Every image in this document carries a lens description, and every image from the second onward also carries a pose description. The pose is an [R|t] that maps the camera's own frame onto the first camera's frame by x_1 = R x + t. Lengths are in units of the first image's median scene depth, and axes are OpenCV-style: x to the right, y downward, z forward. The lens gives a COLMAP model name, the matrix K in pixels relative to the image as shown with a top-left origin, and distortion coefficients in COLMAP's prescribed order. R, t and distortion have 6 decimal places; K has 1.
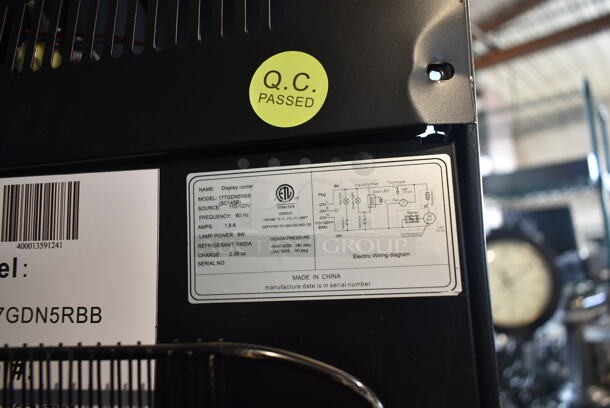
lens RADIAL K [[467.6, 0, 305.0], [0, 467.6, 204.0], [0, 0, 1]] dist [-0.010970, -0.003450]
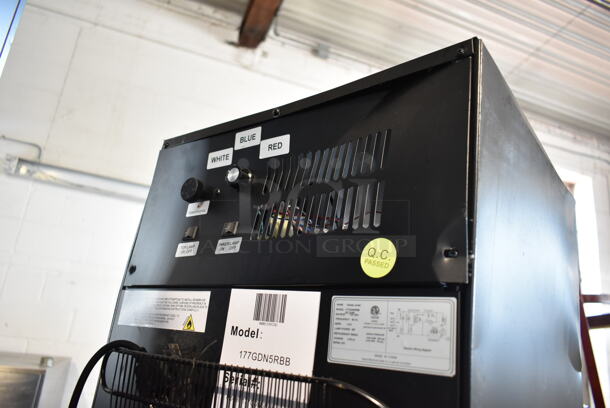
lens RADIAL K [[467.6, 0, 305.0], [0, 467.6, 204.0], [0, 0, 1]] dist [-0.010970, -0.003450]
pose [[0.878215, -0.014707, -0.478041, 0.645578], [-0.071262, 0.984346, -0.161199, -0.126923], [0.472928, 0.175633, 0.863419, -0.913021]]
